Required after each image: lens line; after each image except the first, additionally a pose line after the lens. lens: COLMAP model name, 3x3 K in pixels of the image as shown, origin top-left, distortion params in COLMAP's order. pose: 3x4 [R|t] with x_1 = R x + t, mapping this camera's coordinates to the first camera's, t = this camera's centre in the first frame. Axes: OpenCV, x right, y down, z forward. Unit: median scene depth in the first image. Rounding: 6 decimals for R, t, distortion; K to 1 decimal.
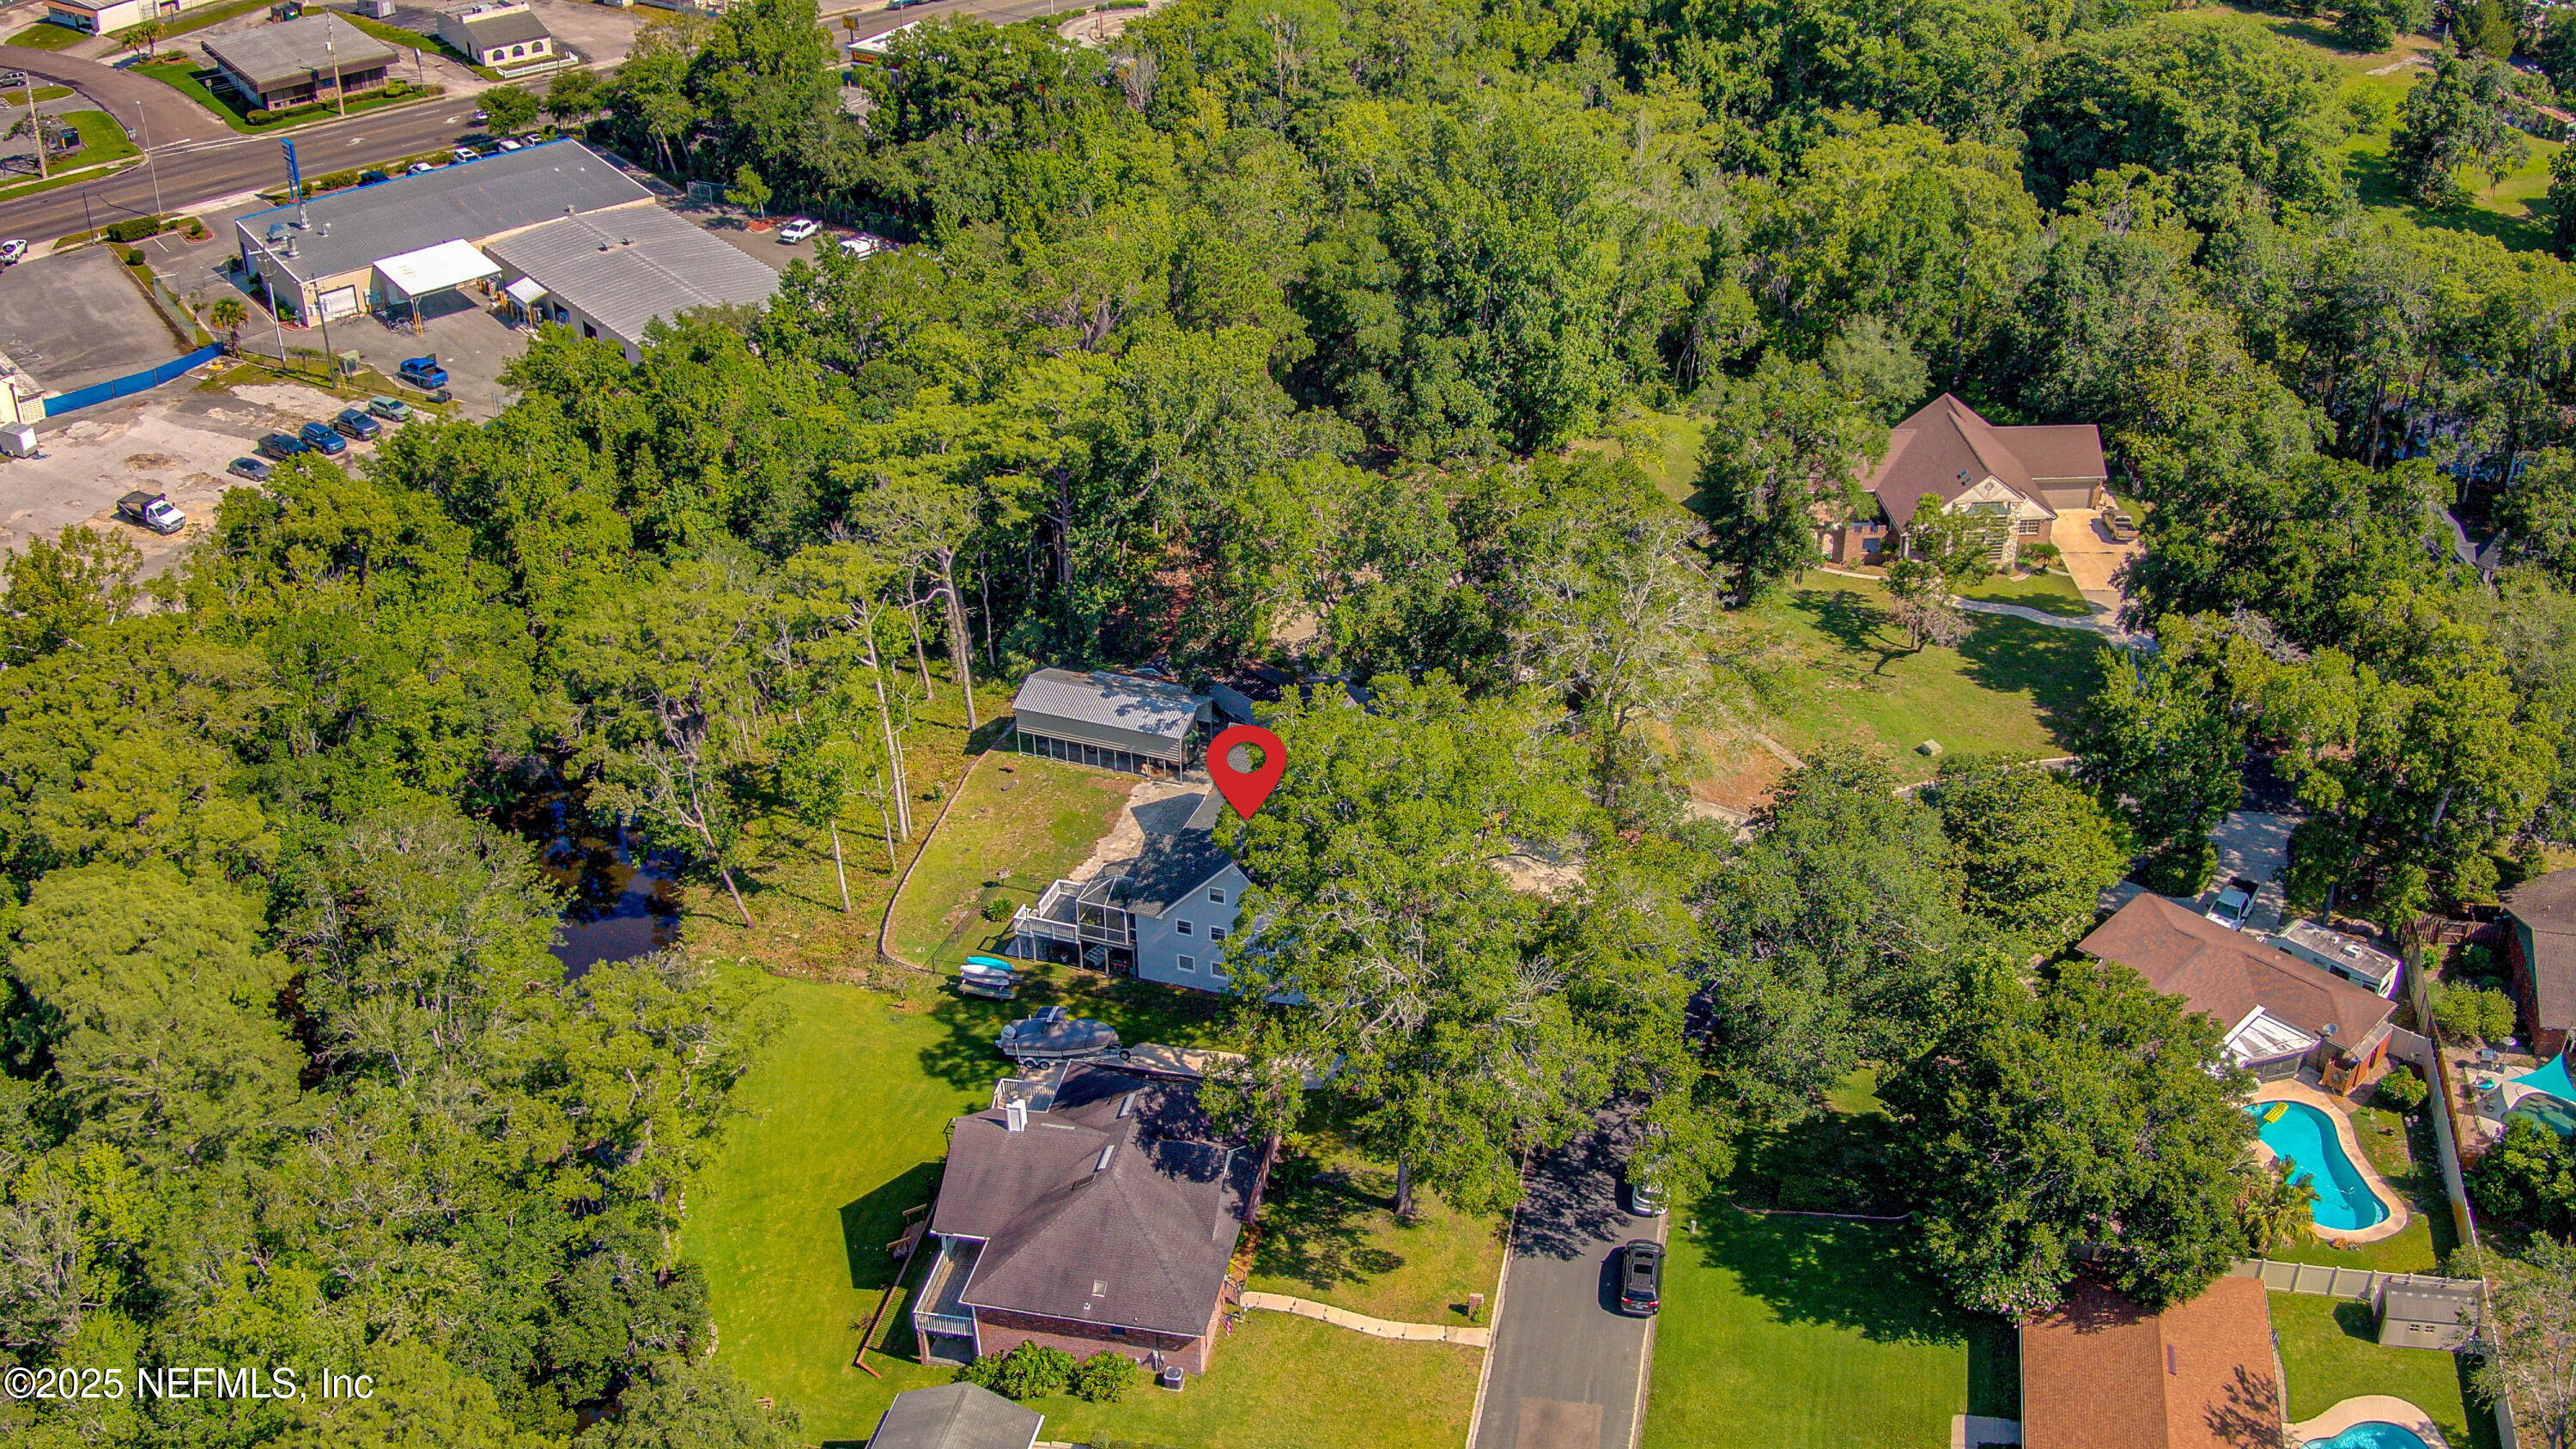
lens RADIAL K [[2547.4, 0, 1288.0], [0, 2547.4, 724.5], [0, 0, 1]] dist [0.073416, -0.506582]
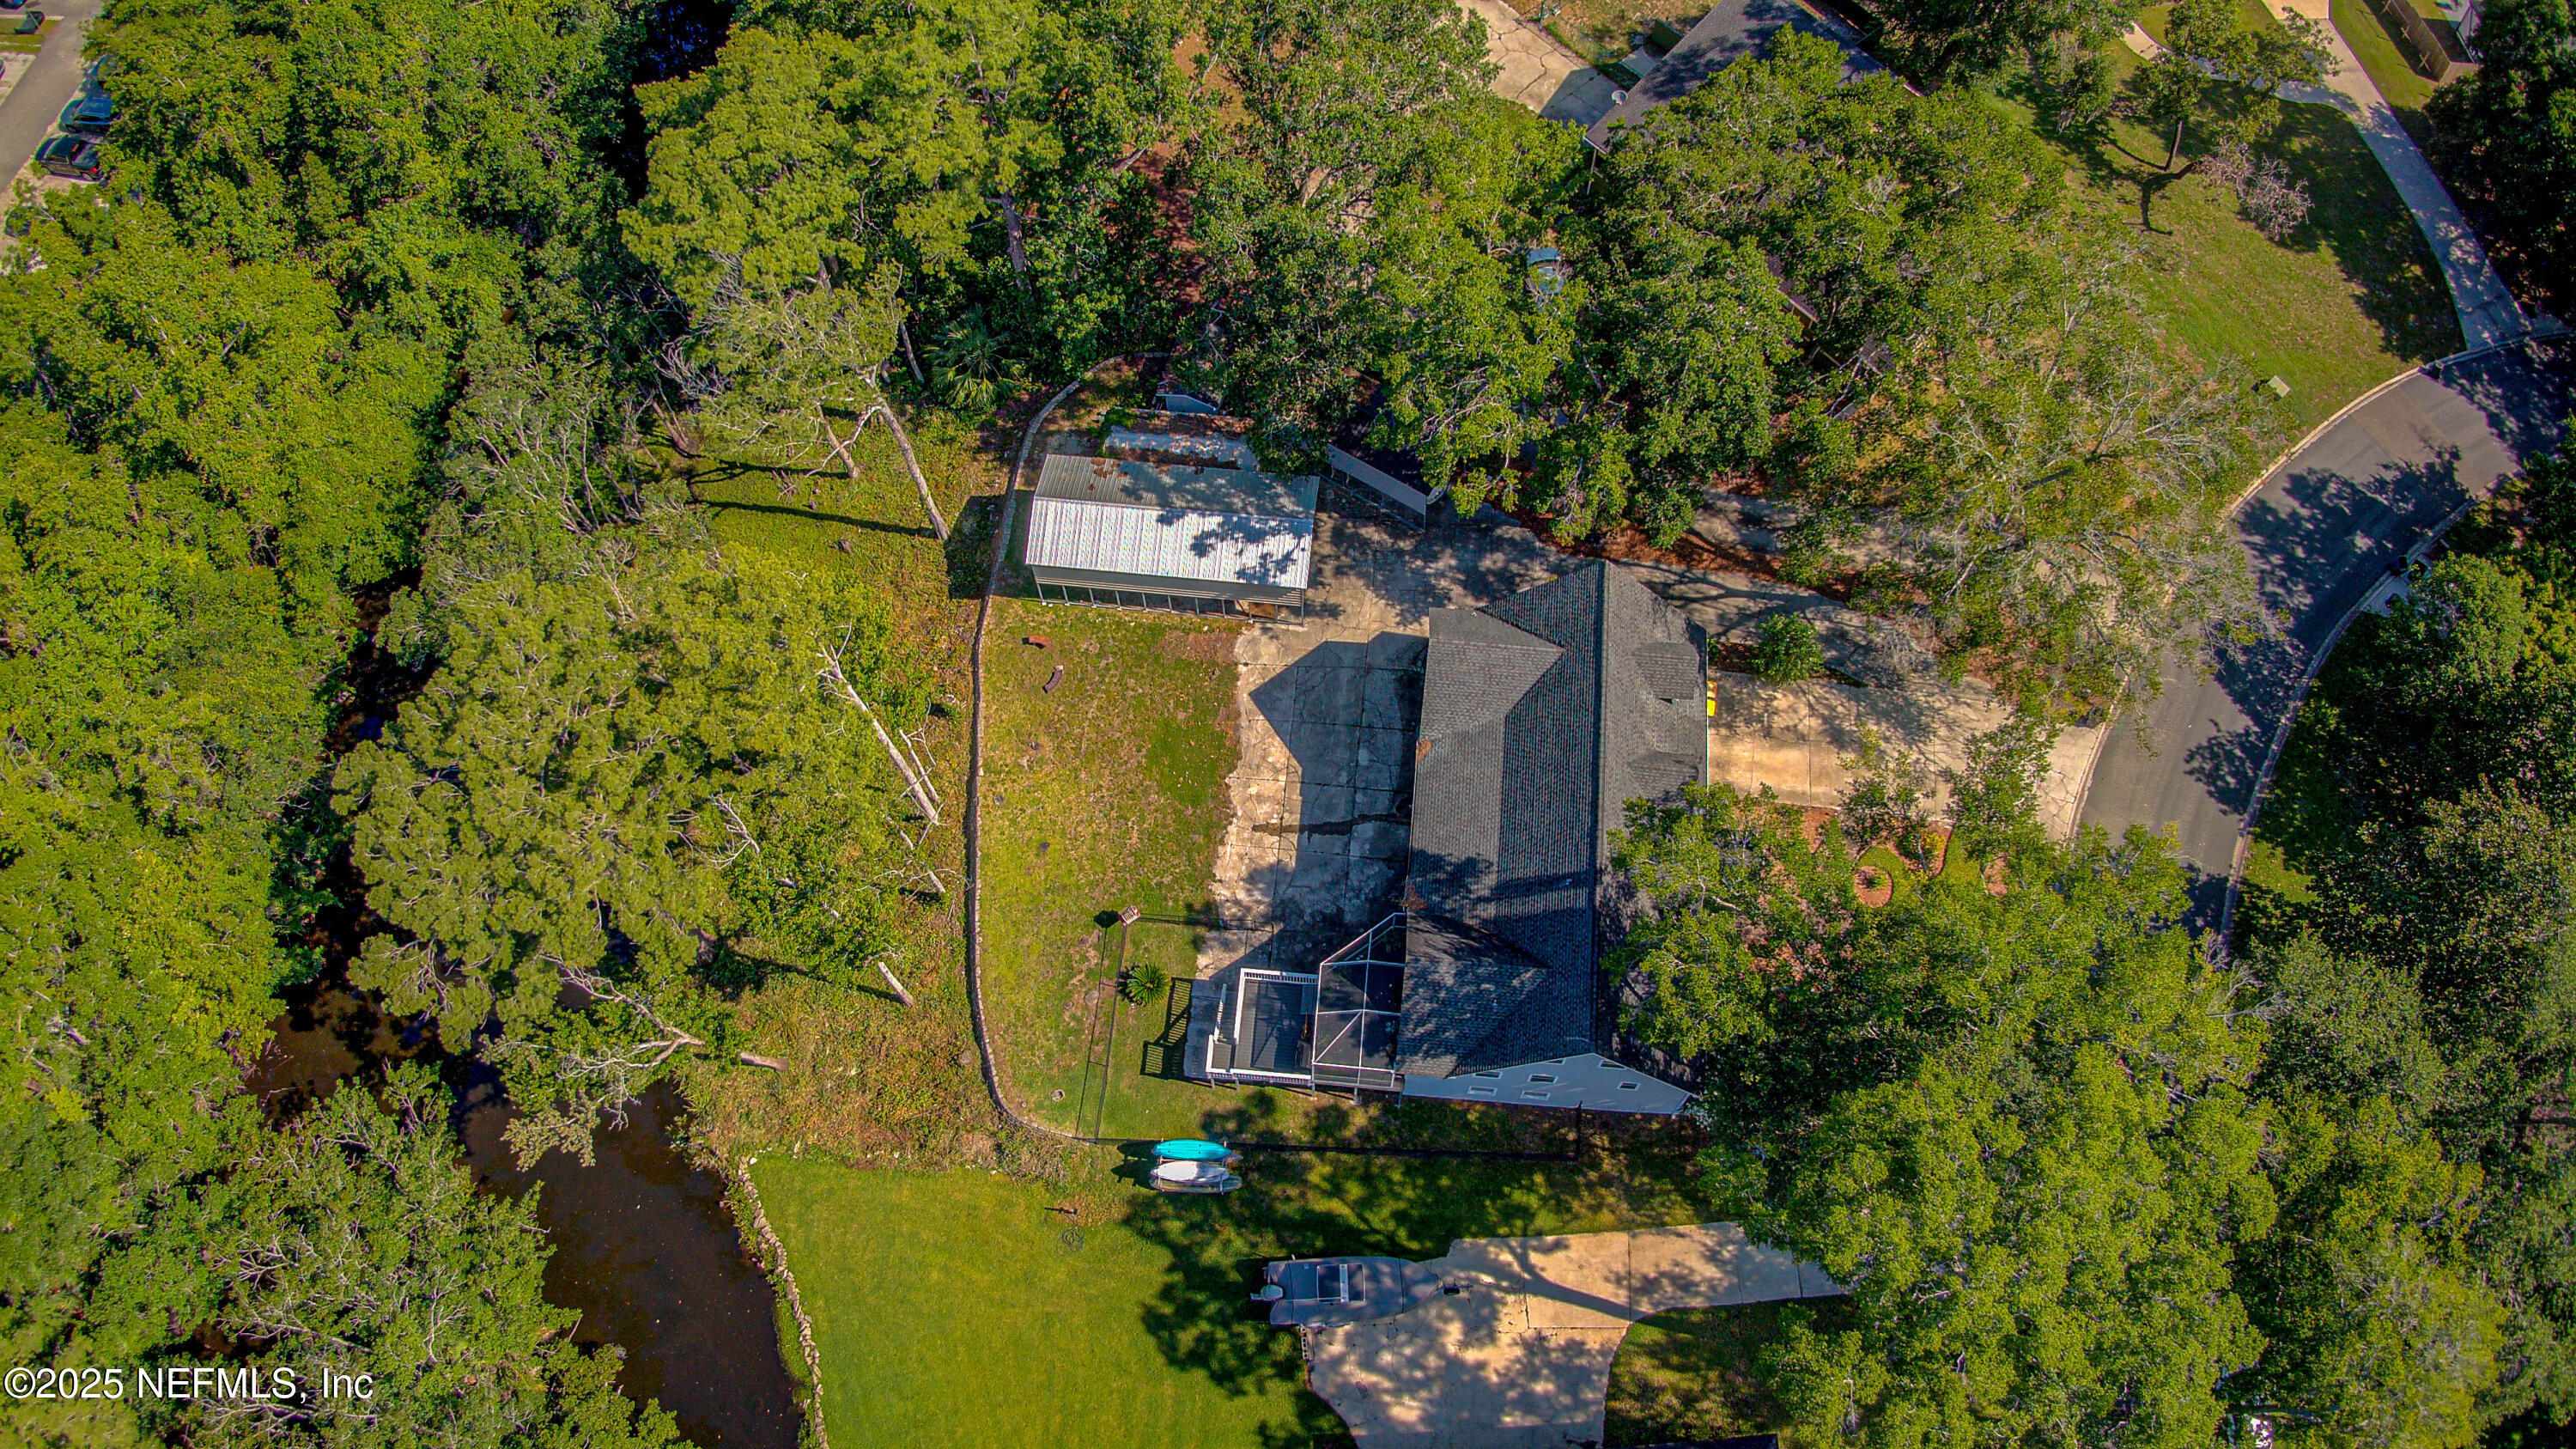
lens RADIAL K [[1839.7, 0, 1291.4], [0, 1839.7, 712.7], [0, 0, 1]] dist [-0.094108, -0.177611]
pose [[0.966409, -0.229710, 0.115267, -0.120572], [0.128031, 0.819175, 0.559071, -0.260900], [-0.222847, -0.525534, 0.821068, 0.661280]]
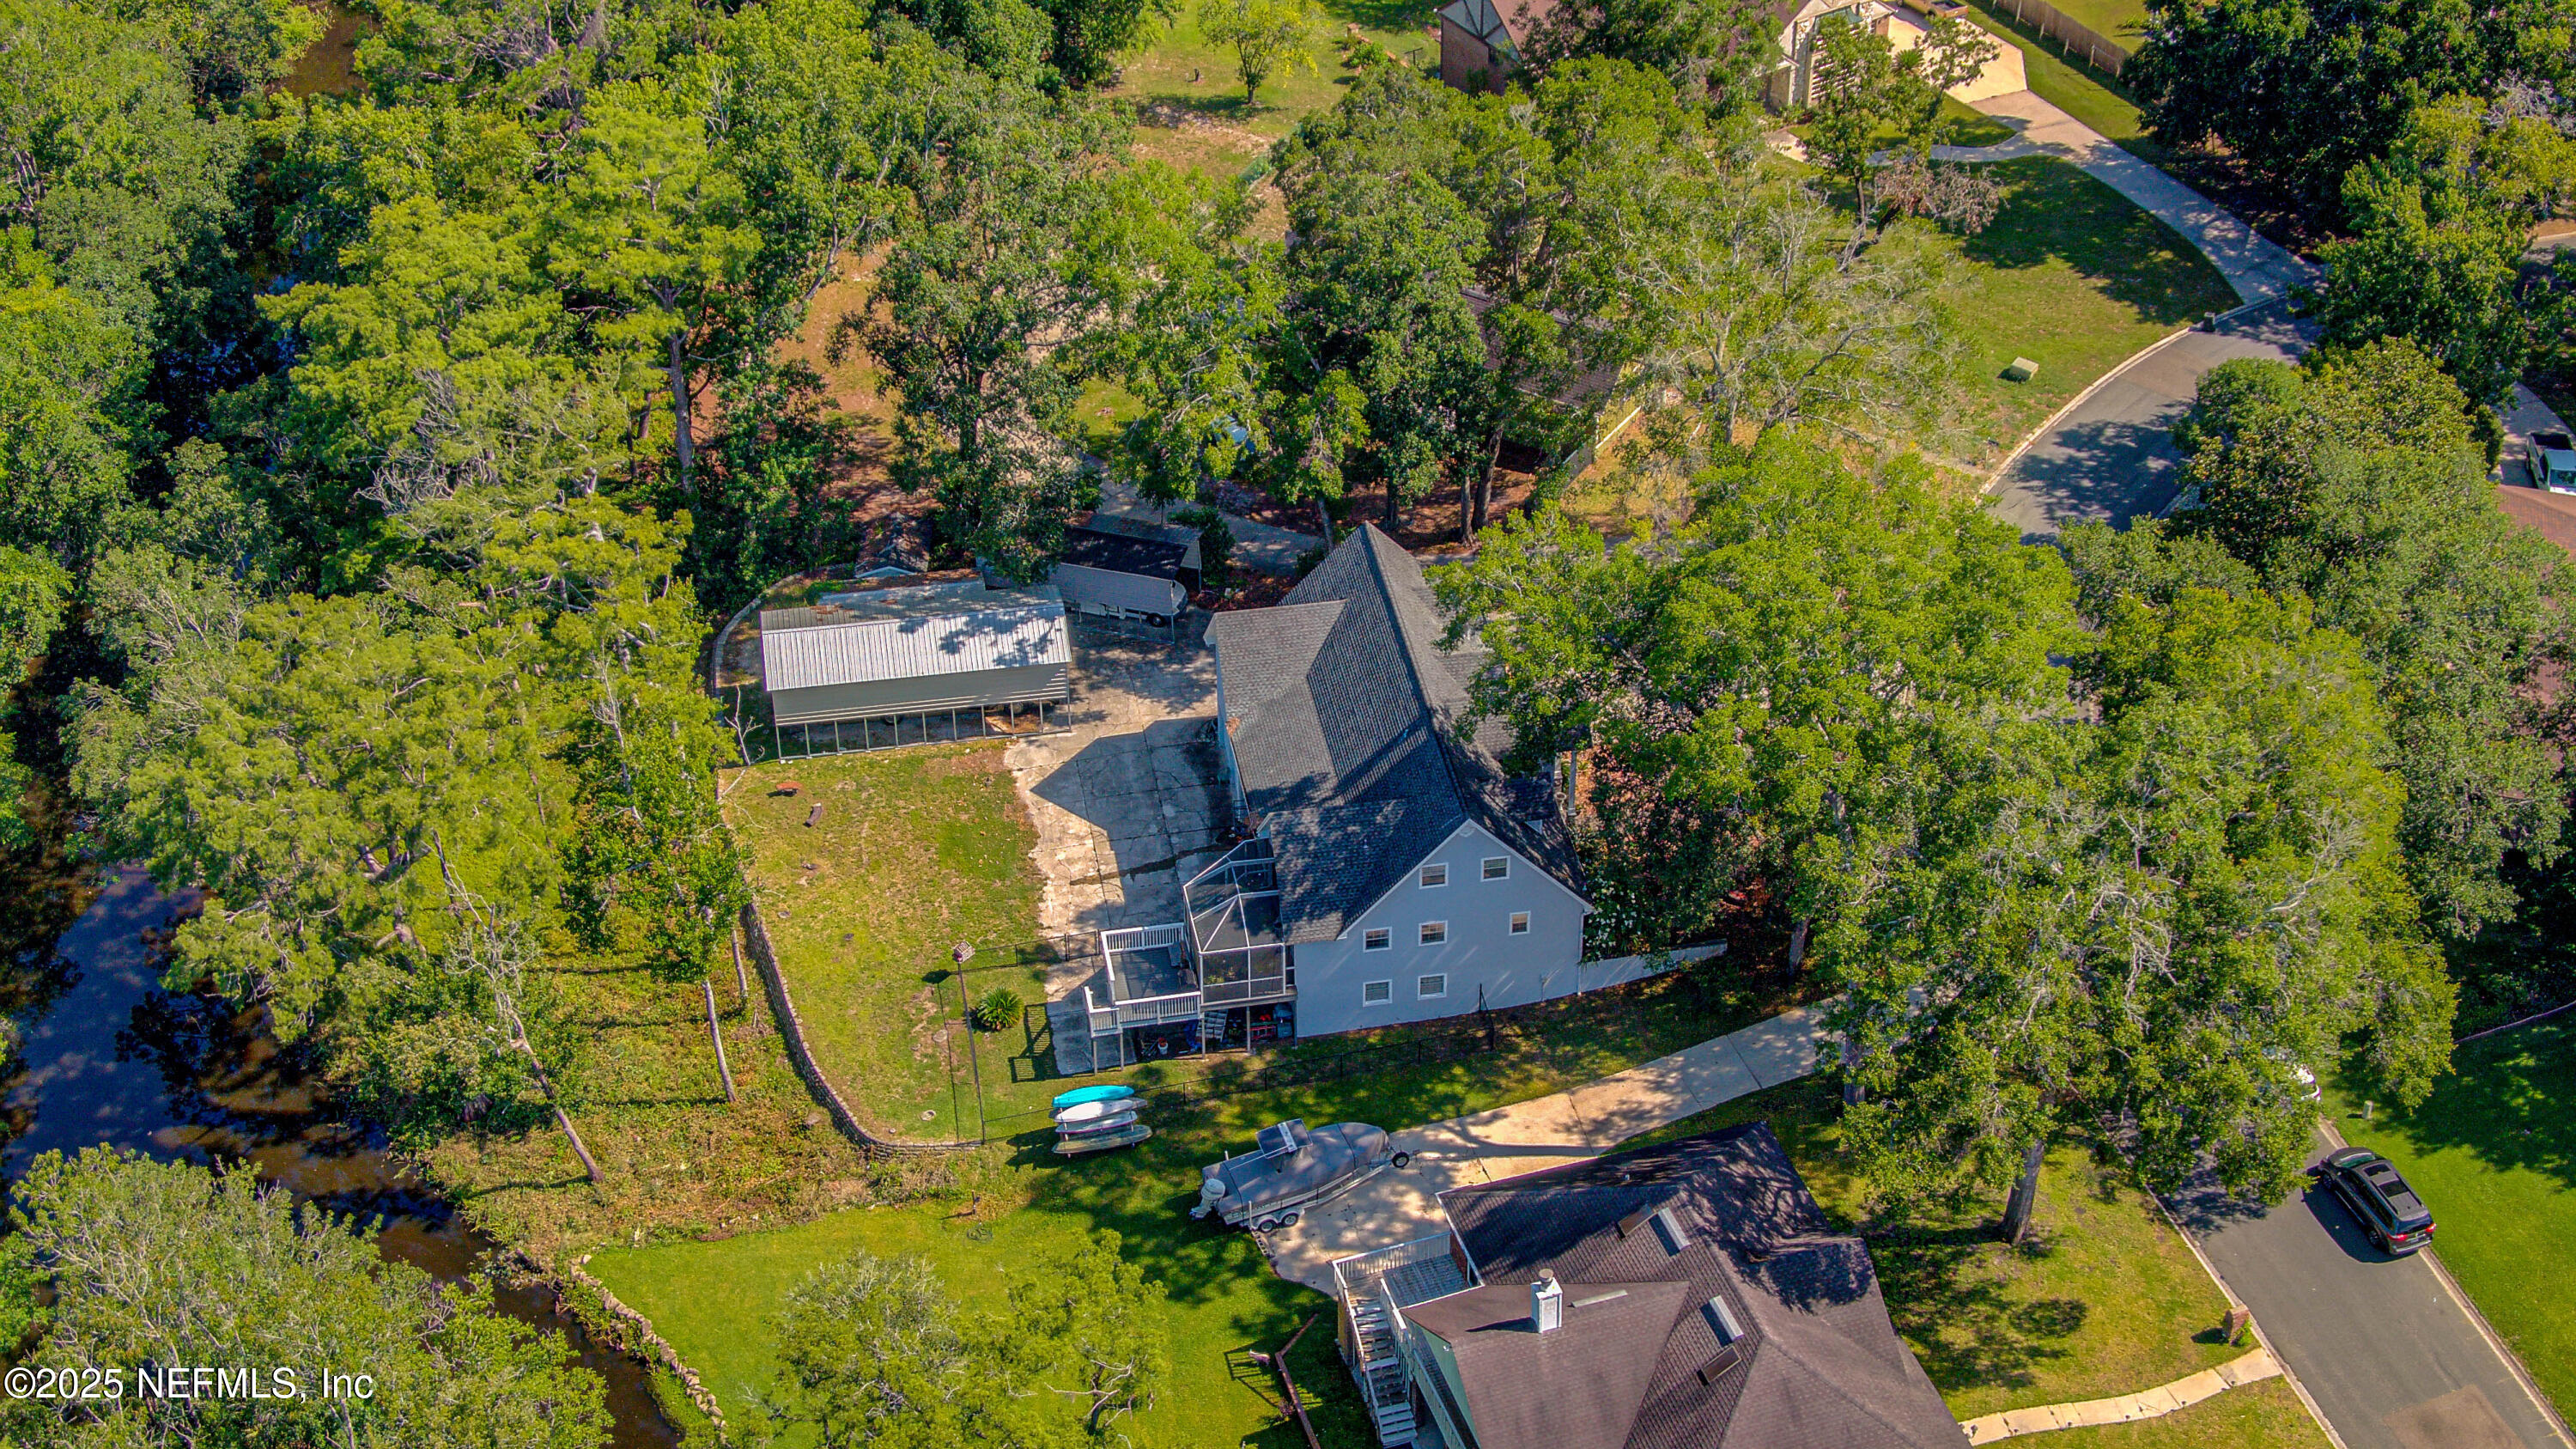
lens RADIAL K [[3622.8, 0, 1296.1], [0, 3622.8, 734.8], [0, 0, 1]] dist [0.401207, -2.973174]
pose [[0.864993, -0.293506, 0.406991, -0.405090], [0.252260, 0.955498, 0.152932, -0.111194], [-0.433766, -0.029618, 0.900539, 0.189414]]
